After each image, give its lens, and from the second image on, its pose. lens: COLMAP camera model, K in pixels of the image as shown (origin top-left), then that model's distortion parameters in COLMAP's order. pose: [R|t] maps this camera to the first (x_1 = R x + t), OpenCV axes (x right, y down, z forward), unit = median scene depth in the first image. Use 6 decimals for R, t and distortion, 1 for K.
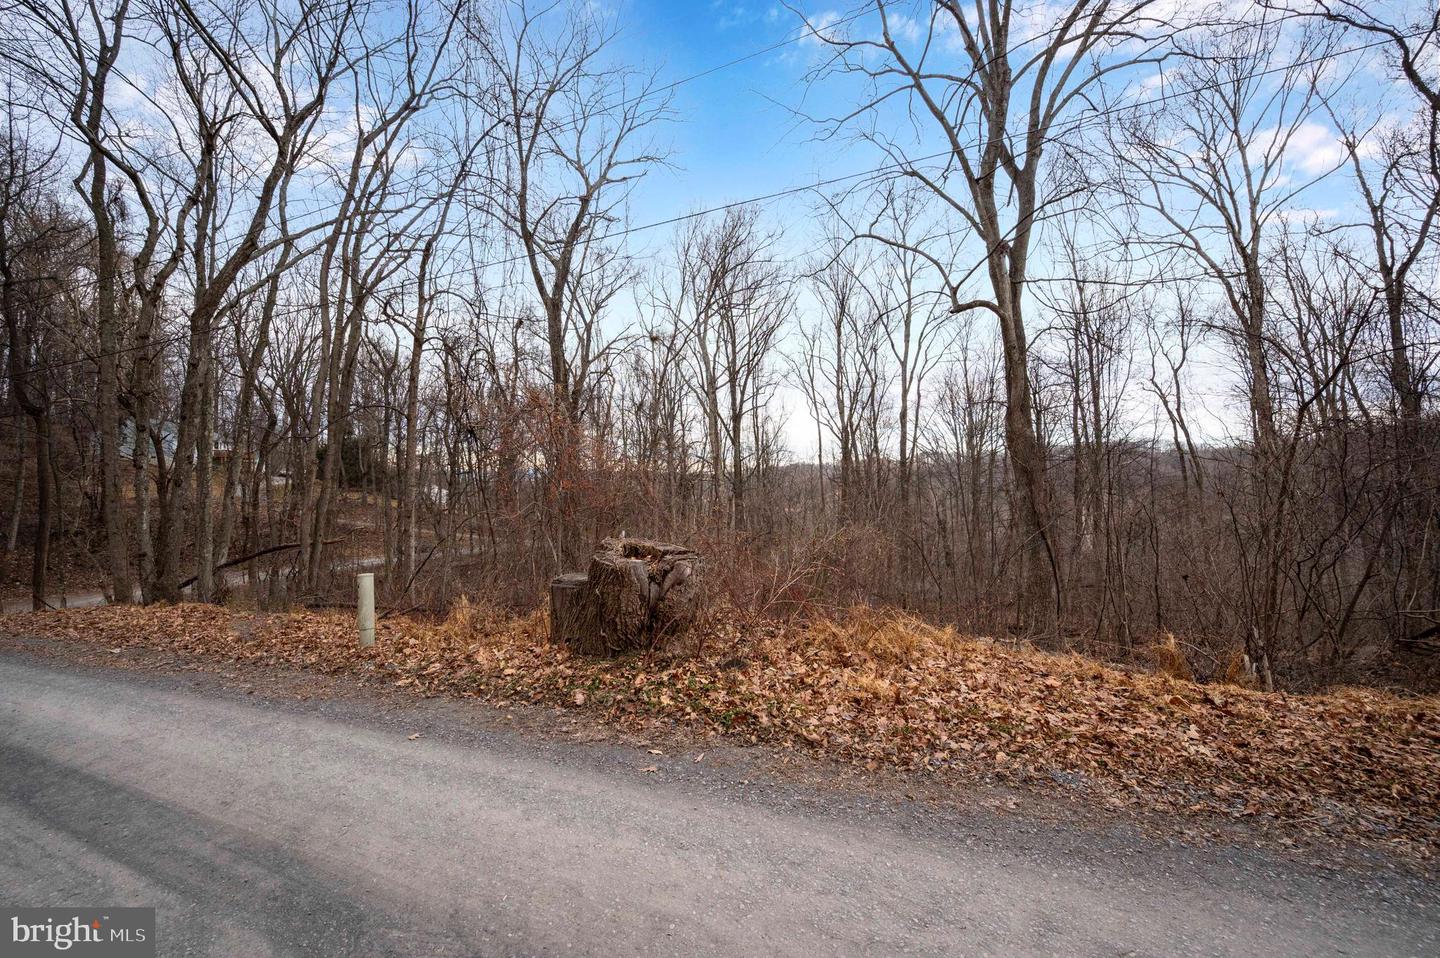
lens RADIAL K [[568.3, 0, 716.2], [0, 568.3, 474.5], [0, 0, 1]] dist [-0.002808, -0.000267]
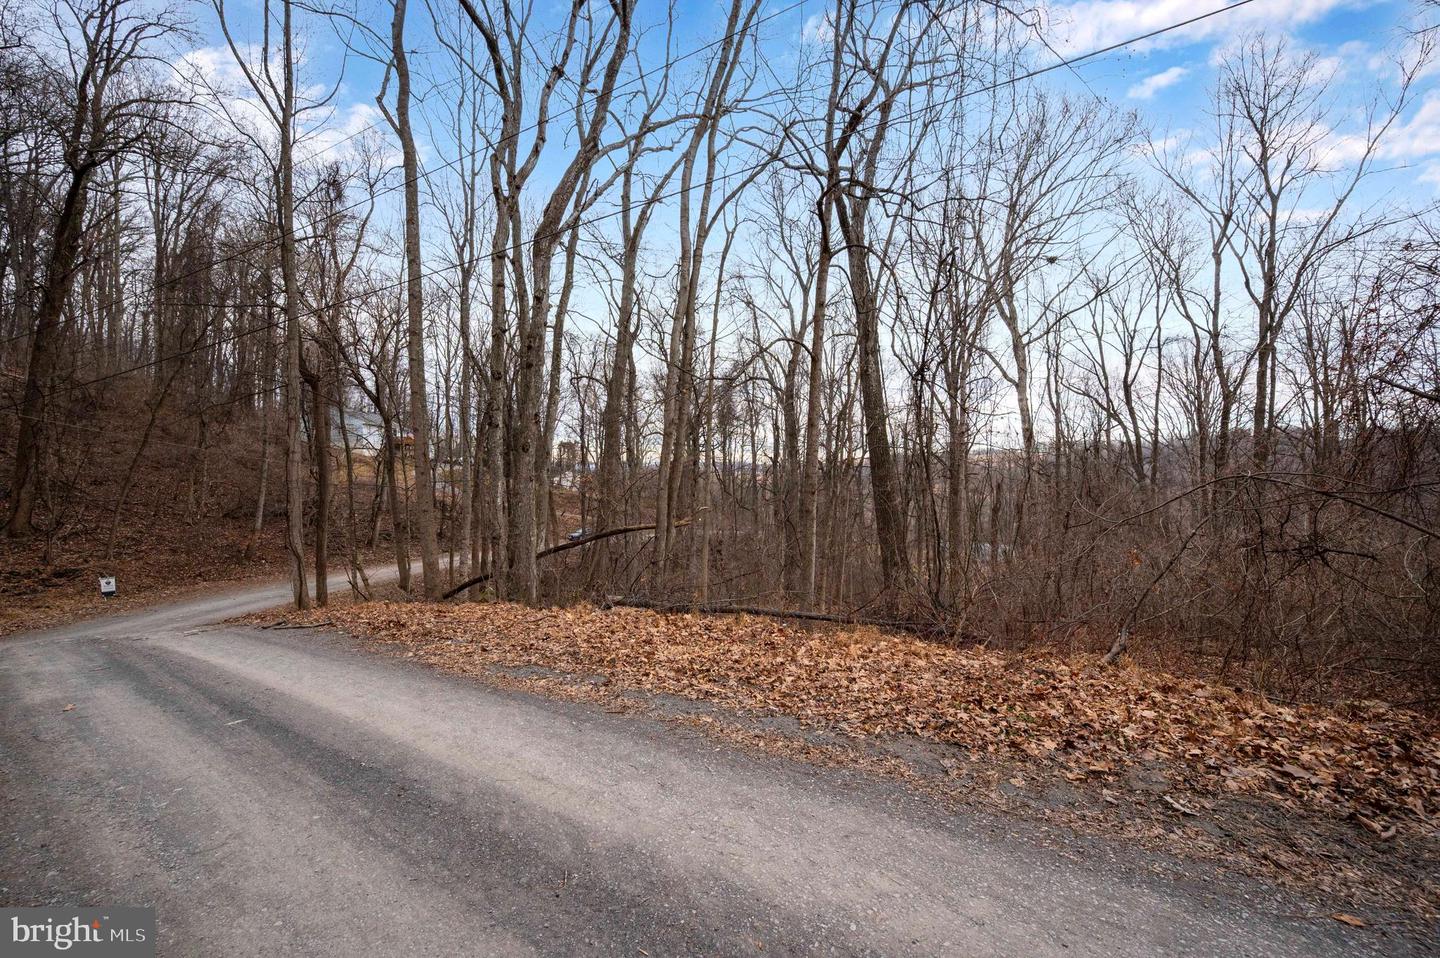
lens RADIAL K [[567.6, 0, 718.3], [0, 567.6, 480.6], [0, 0, 1]] dist [-0.002954, 0.000211]
pose [[0.987782, 0.003130, -0.155810, -0.480934], [0.000575, 0.999718, 0.023726, 0.036675], [0.155840, -0.023525, 0.987502, 0.220450]]
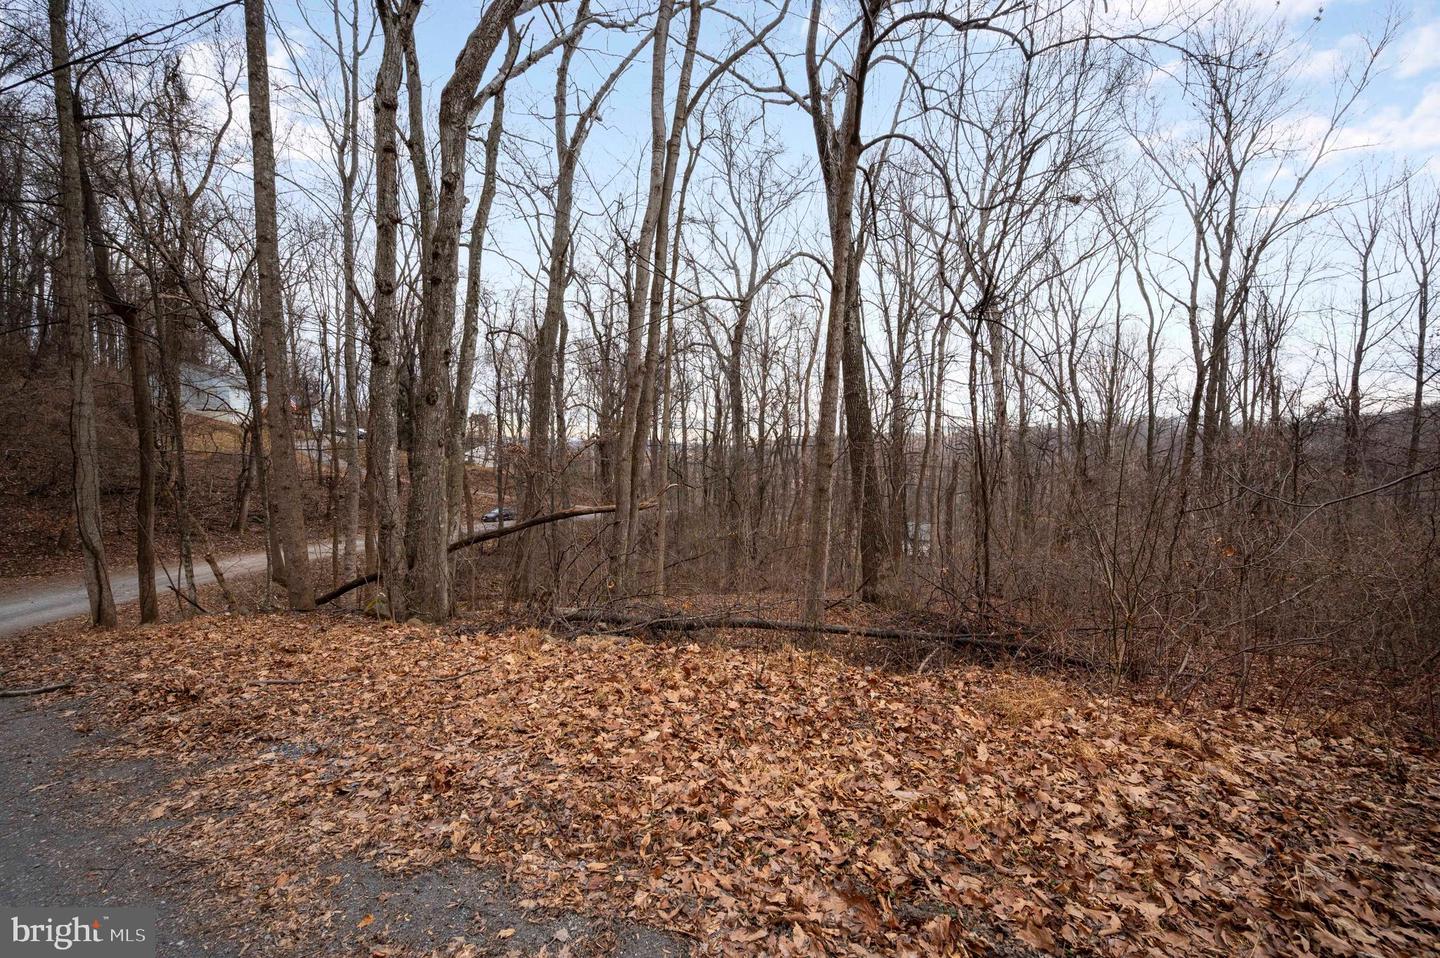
lens RADIAL K [[565.6, 0, 715.3], [0, 565.6, 483.0], [0, 0, 1]] dist [-0.000466, -0.000189]
pose [[0.999733, 0.014527, -0.017957, -0.565838], [-0.013354, 0.997872, 0.063815, 0.050857], [0.018846, -0.063559, 0.997800, 0.380528]]
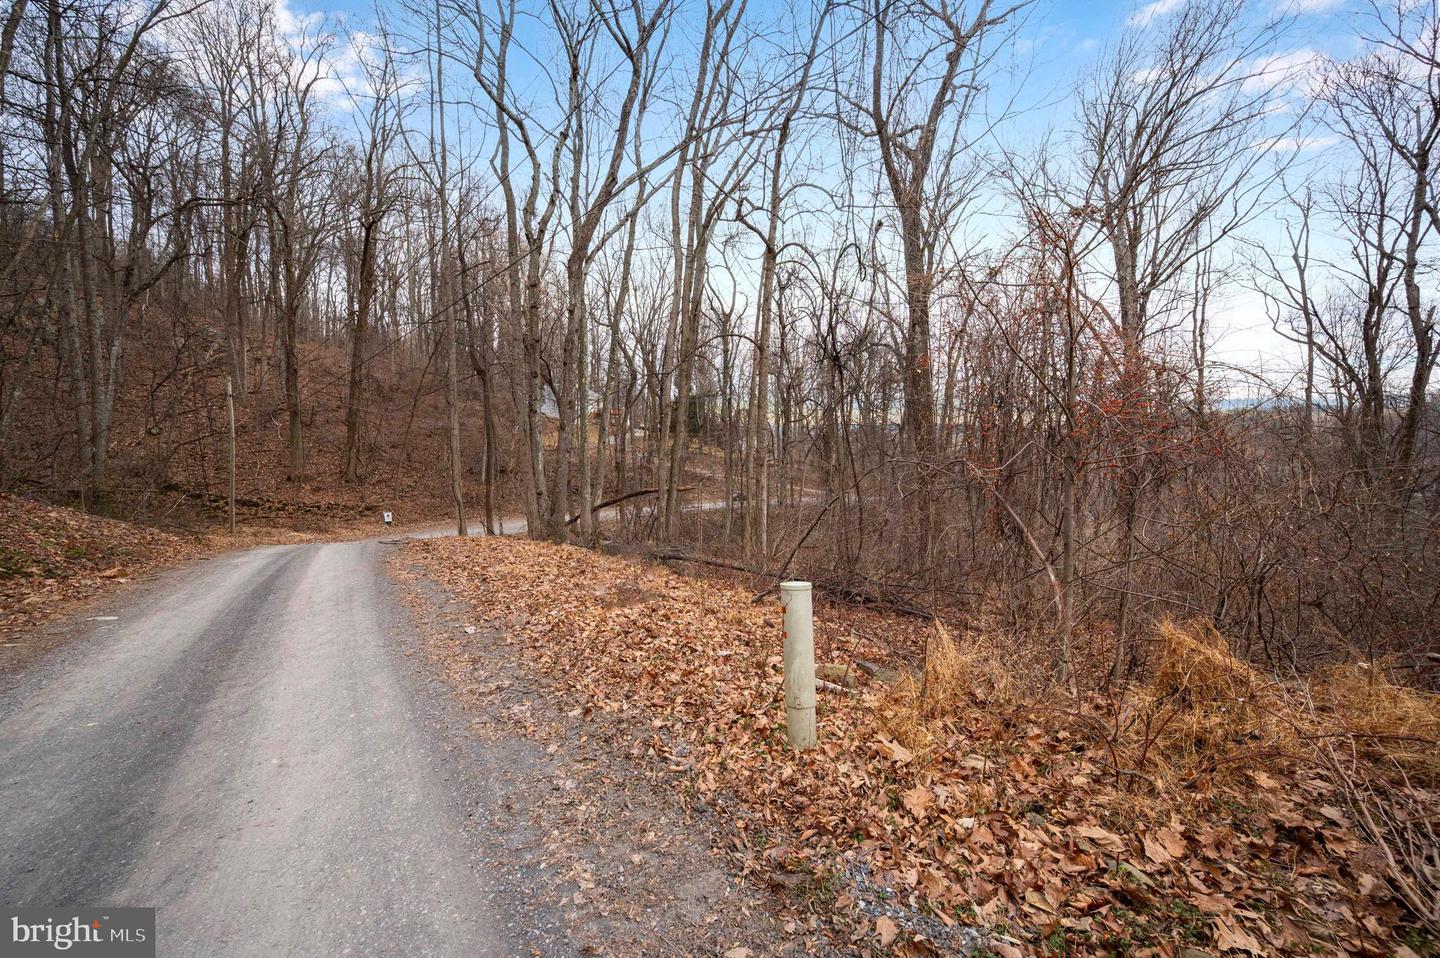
lens RADIAL K [[568.3, 0, 716.2], [0, 568.3, 474.5], [0, 0, 1]] dist [-0.002808, -0.000267]
pose [[0.866662, 0.034577, -0.497696, -0.152244], [0.006304, 0.996757, 0.080225, 0.017487], [0.498855, -0.072665, 0.863634, 0.196298]]
